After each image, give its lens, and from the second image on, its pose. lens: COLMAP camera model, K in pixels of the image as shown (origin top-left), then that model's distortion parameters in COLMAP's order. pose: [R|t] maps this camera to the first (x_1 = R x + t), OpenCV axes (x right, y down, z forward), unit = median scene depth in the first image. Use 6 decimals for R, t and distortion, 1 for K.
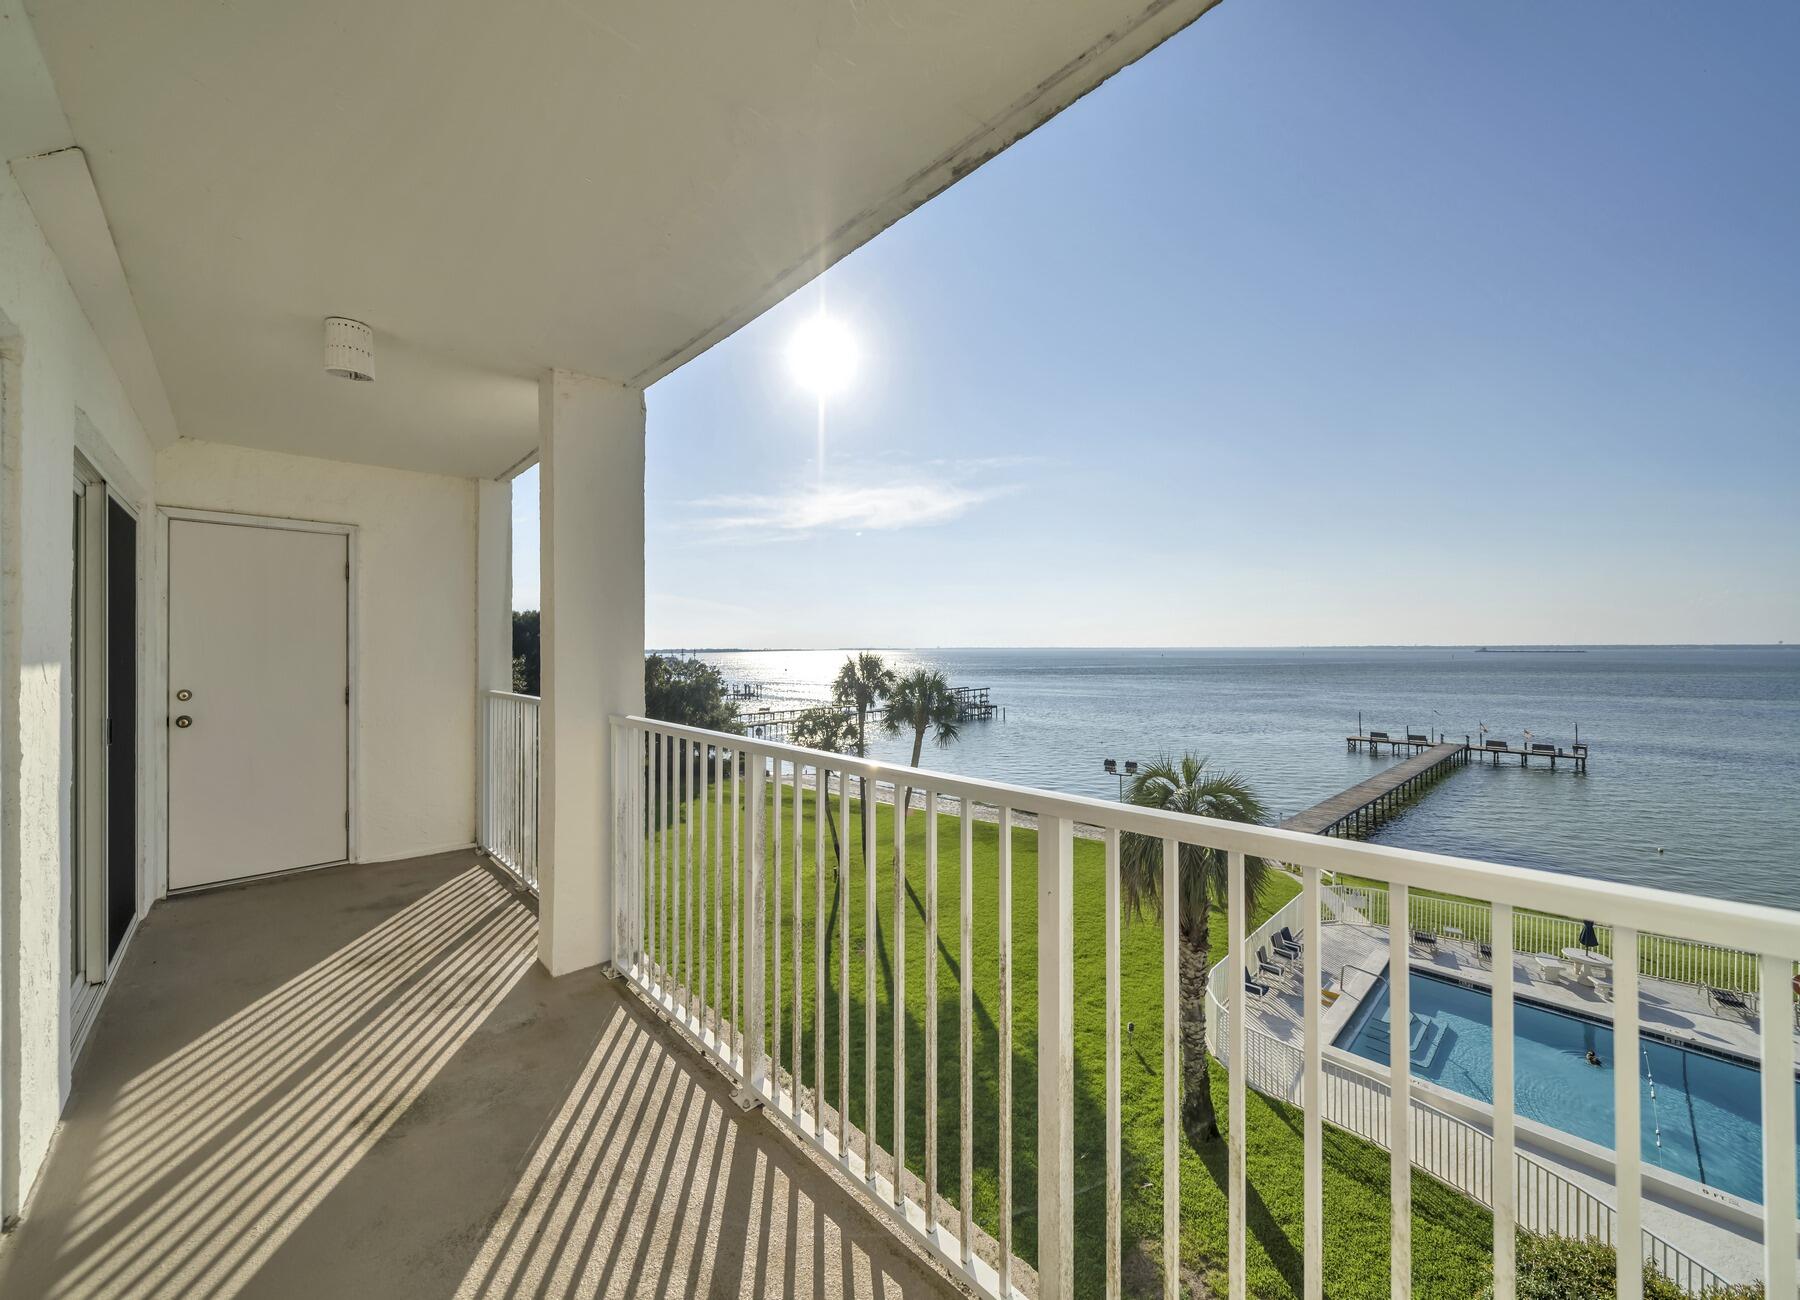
lens RADIAL K [[670.0, 0, 890.7], [0, 670.0, 654.9], [0, 0, 1]] dist [-0.000526, 0.000032]
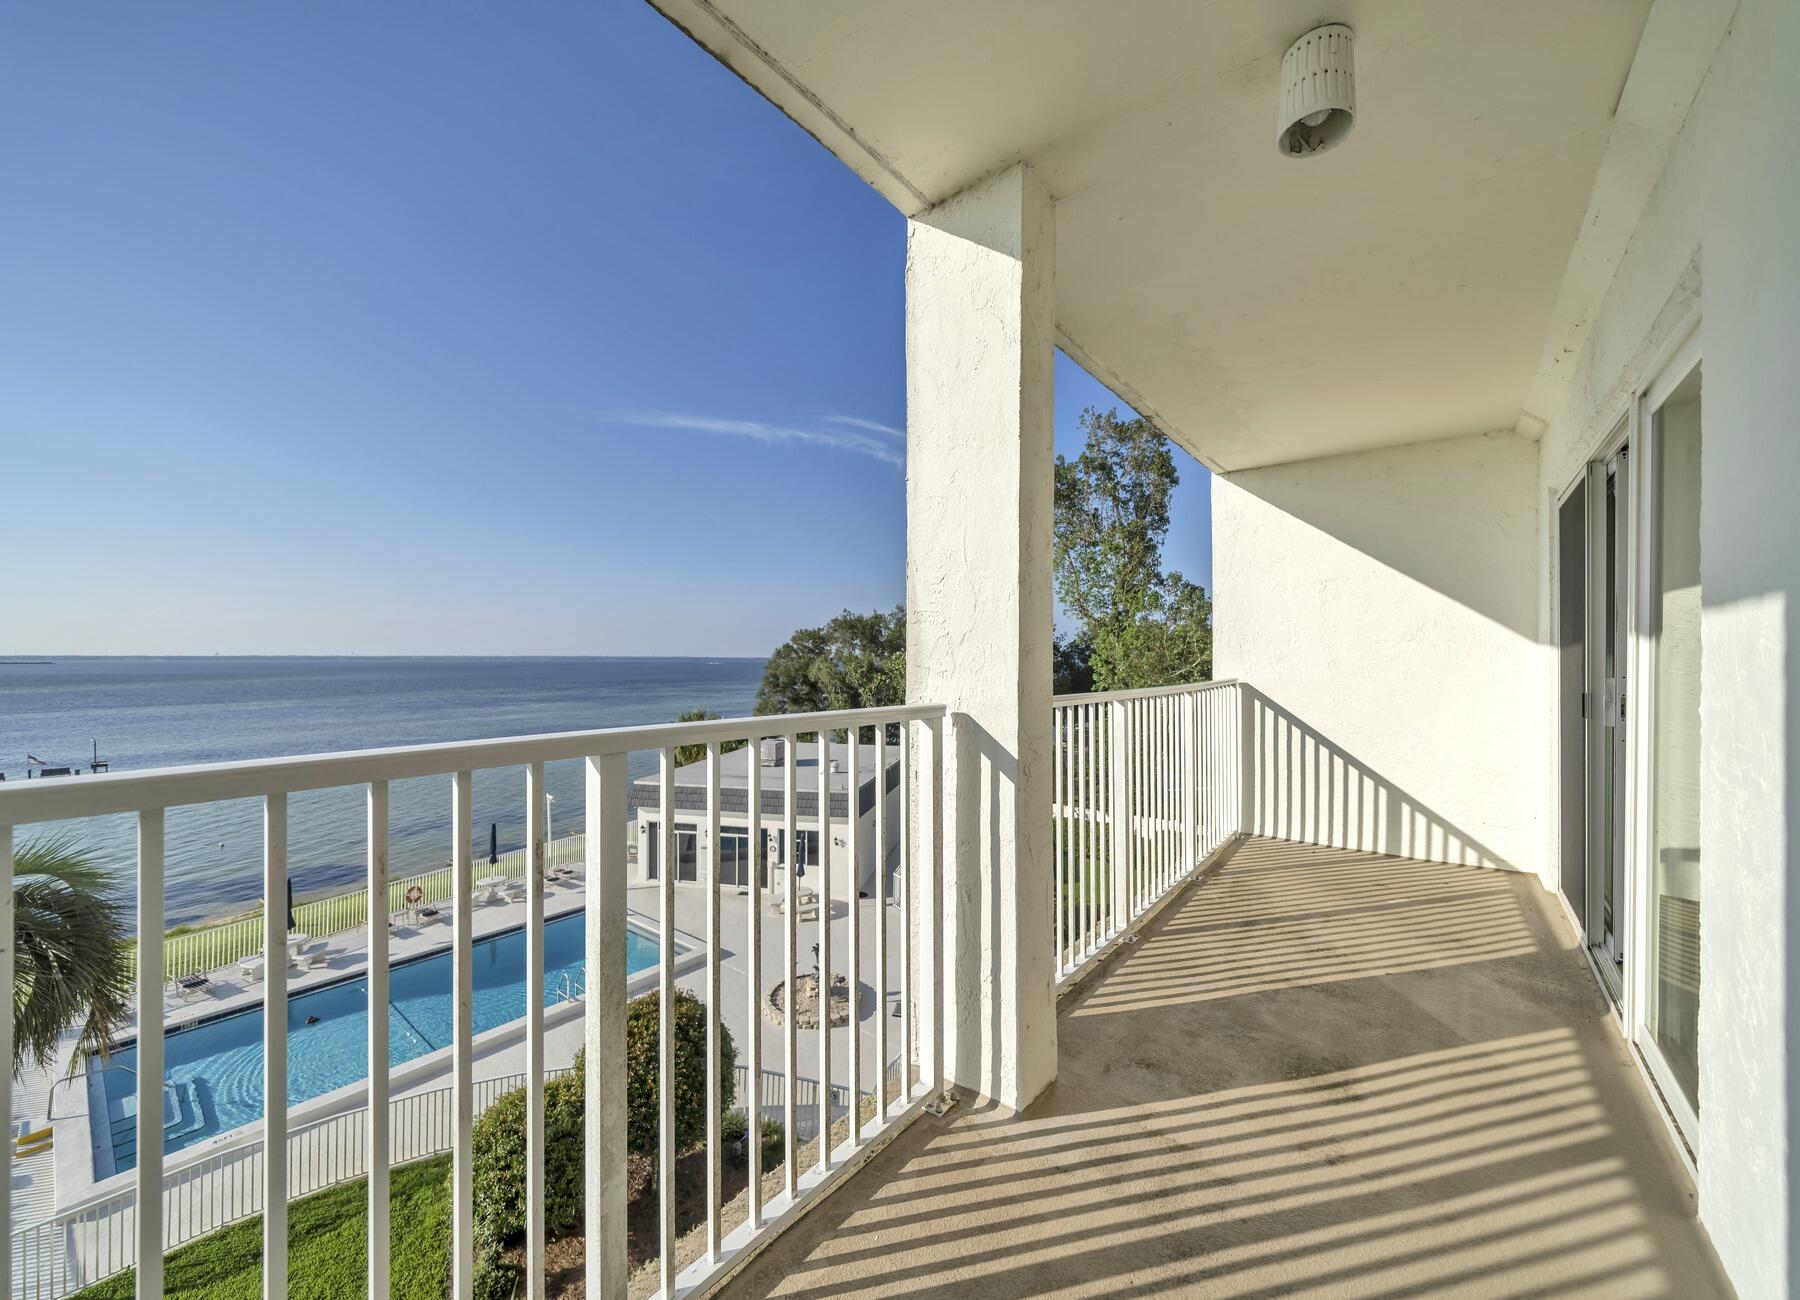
lens RADIAL K [[670.0, 0, 890.7], [0, 670.0, 654.9], [0, 0, 1]] dist [-0.000526, 0.000032]
pose [[-0.133934, 0.011651, 0.990922, -0.280370], [0.003251, 0.999931, -0.011318, 0.010610], [-0.990985, 0.001705, -0.133963, 0.300145]]
